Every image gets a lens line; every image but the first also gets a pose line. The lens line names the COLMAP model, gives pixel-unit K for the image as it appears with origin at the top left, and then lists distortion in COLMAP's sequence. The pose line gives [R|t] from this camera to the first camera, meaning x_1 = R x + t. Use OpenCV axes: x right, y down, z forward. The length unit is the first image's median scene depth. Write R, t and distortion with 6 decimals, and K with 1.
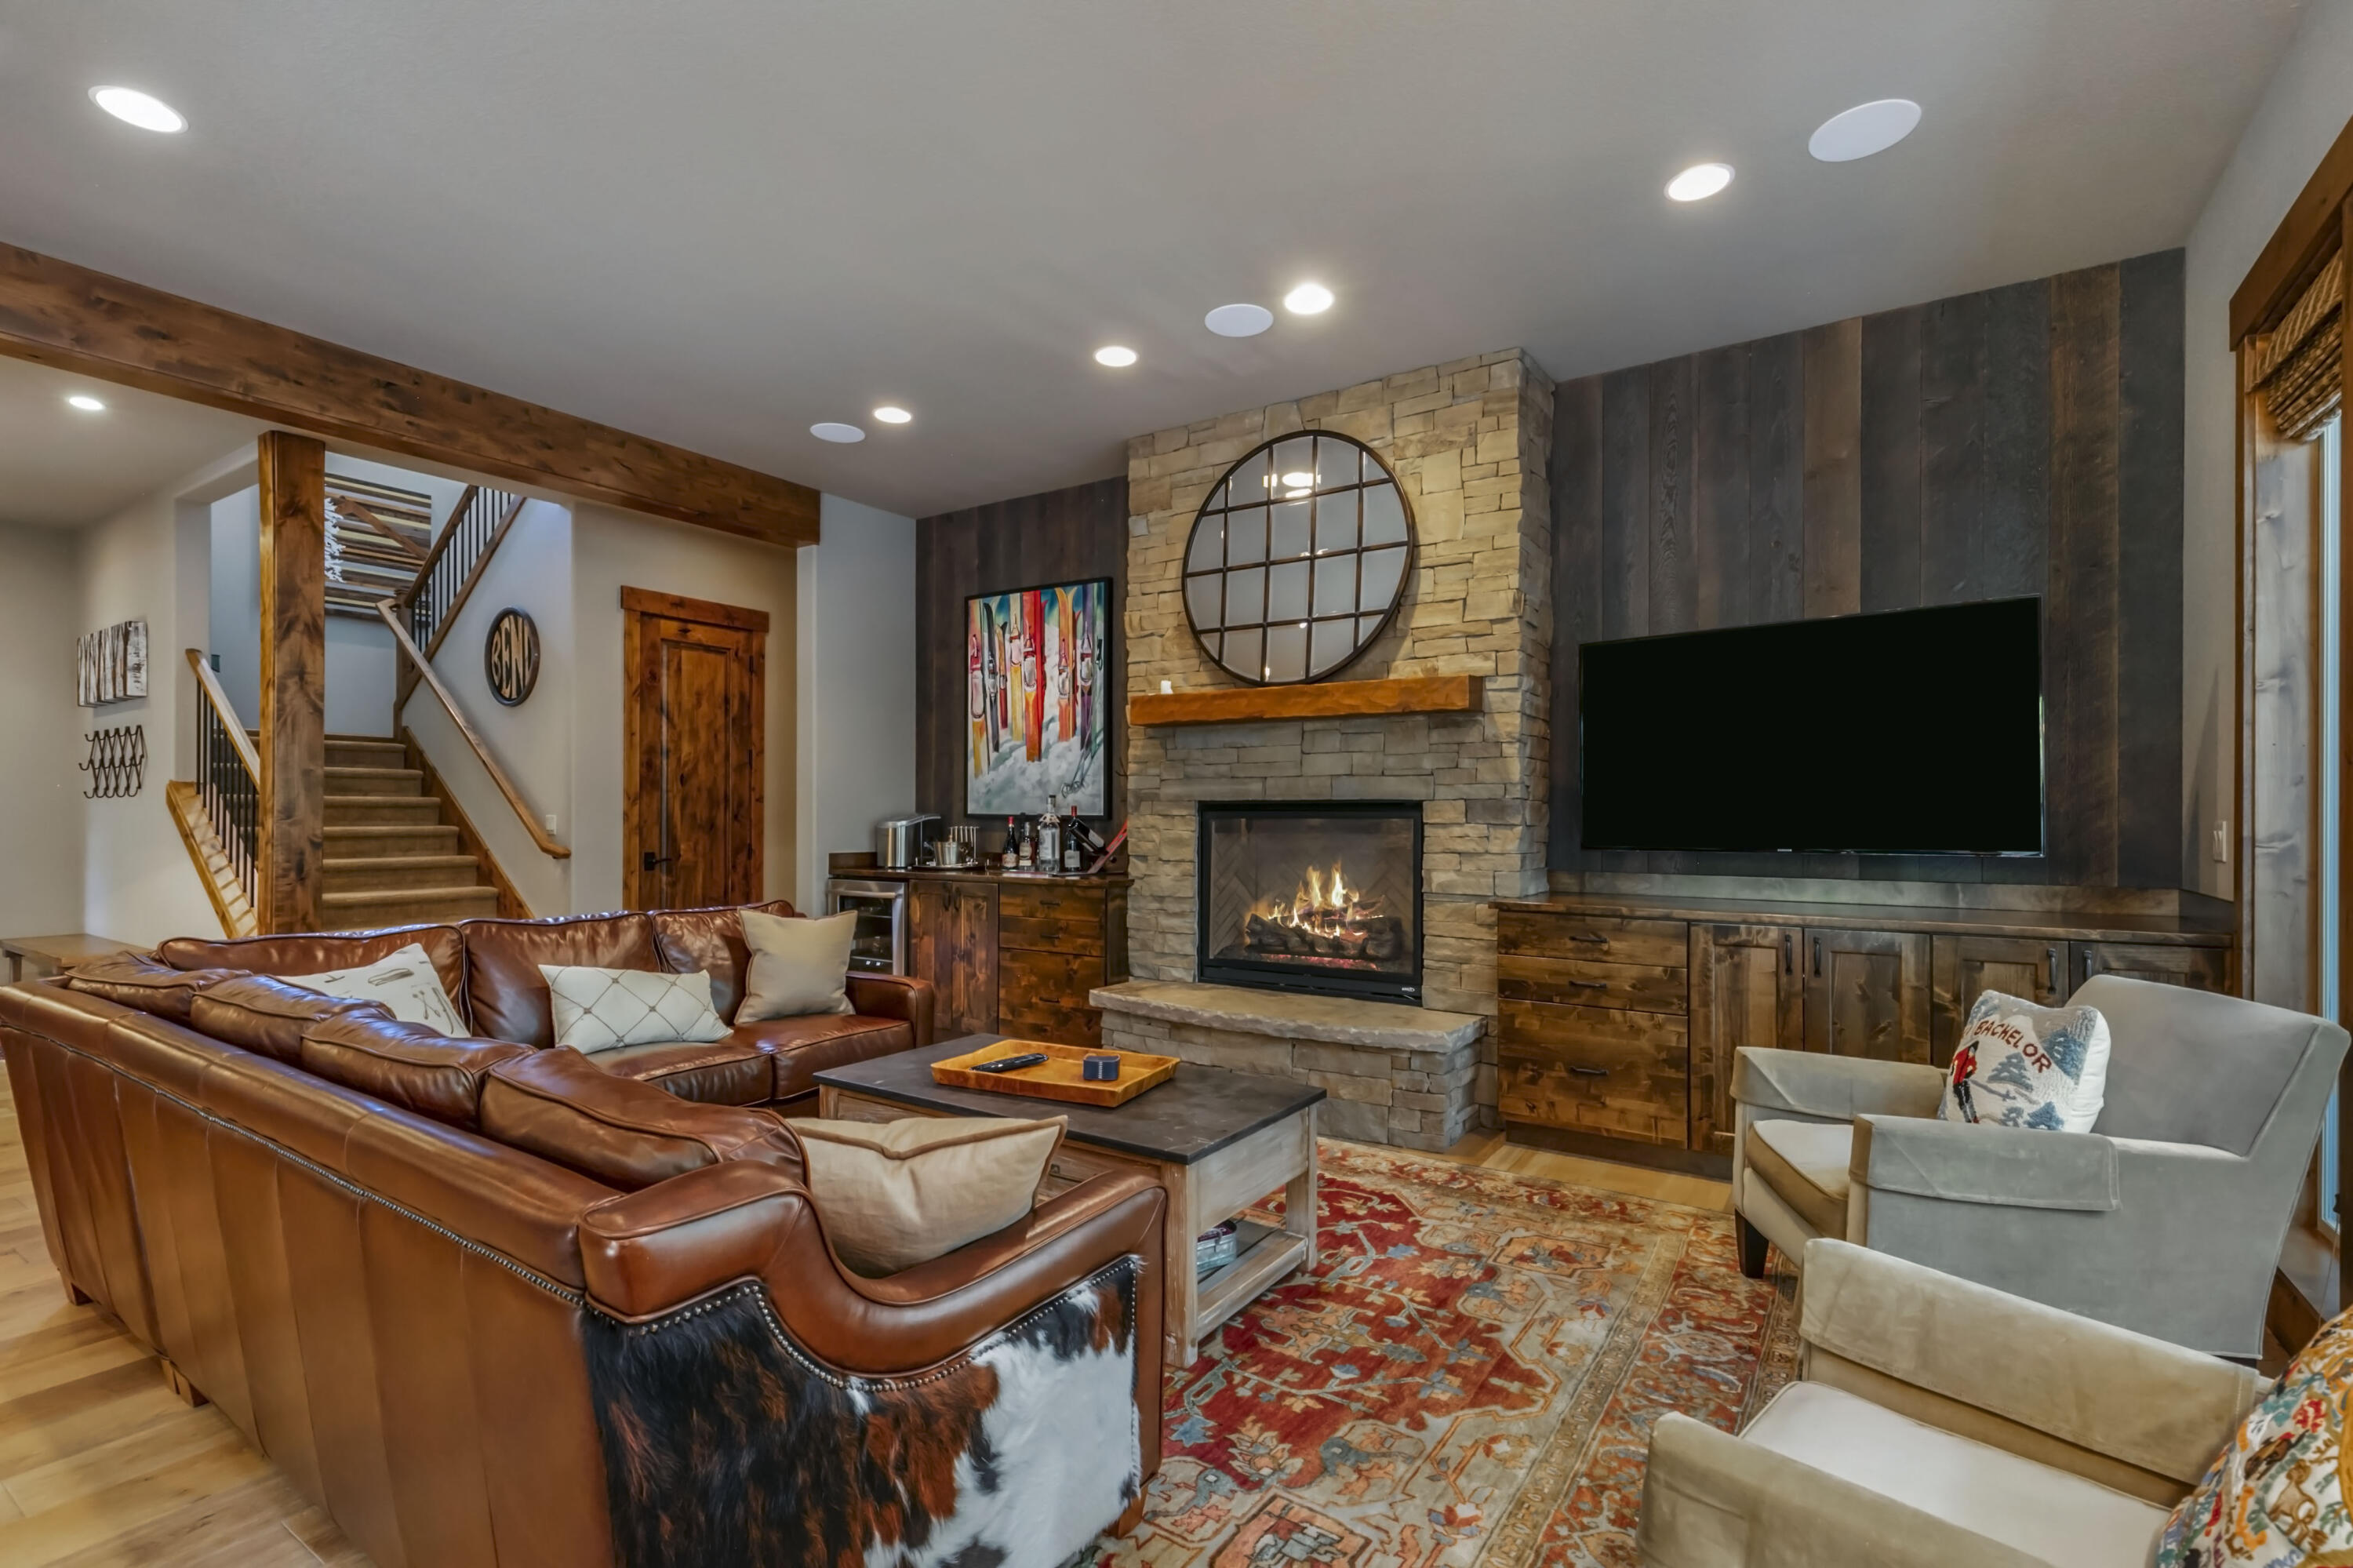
lens RADIAL K [[1087.7, 0, 1187.9], [0, 1087.7, 818.3], [0, 0, 1]] dist [-0.003875, -0.001155]
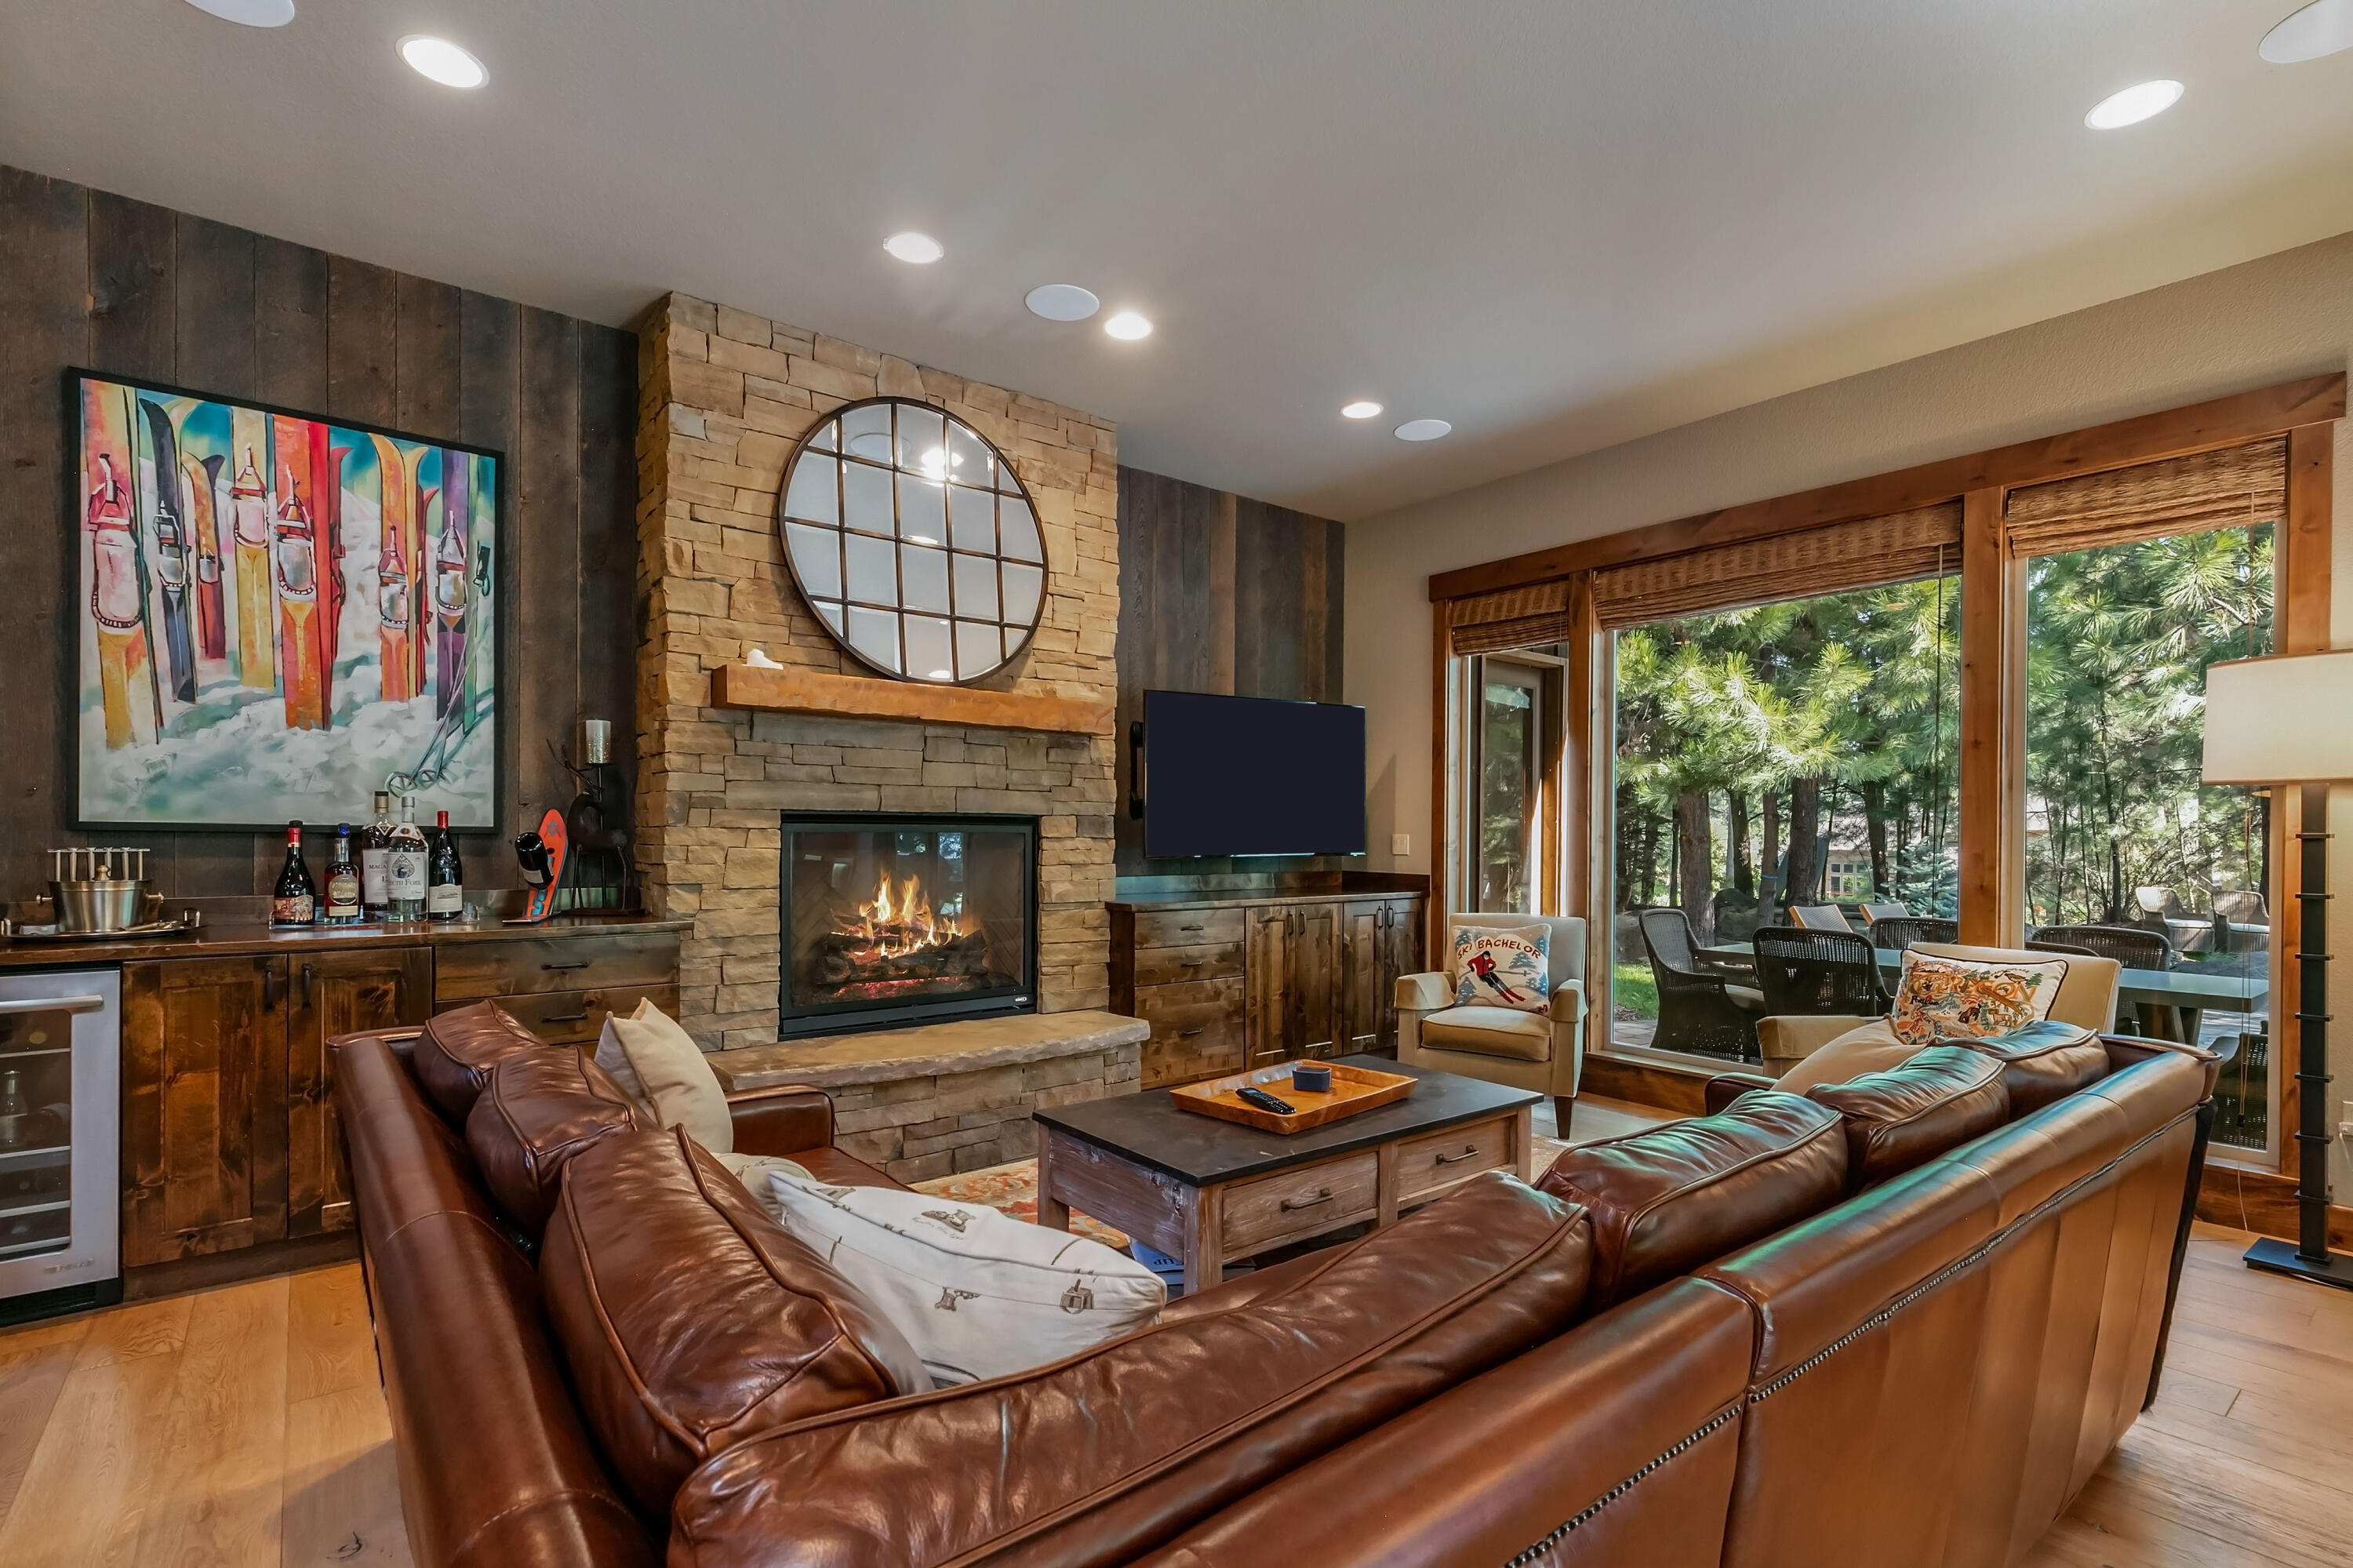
lens RADIAL K [[1087.7, 0, 1205.4], [0, 1087.7, 844.4], [0, 0, 1]] dist [-0.003875, -0.001155]
pose [[0.288894, -0.011405, 0.957293, -0.646038], [-0.003634, 0.999909, 0.013010, -0.002442], [-0.957354, -0.007237, 0.288827, 0.477906]]
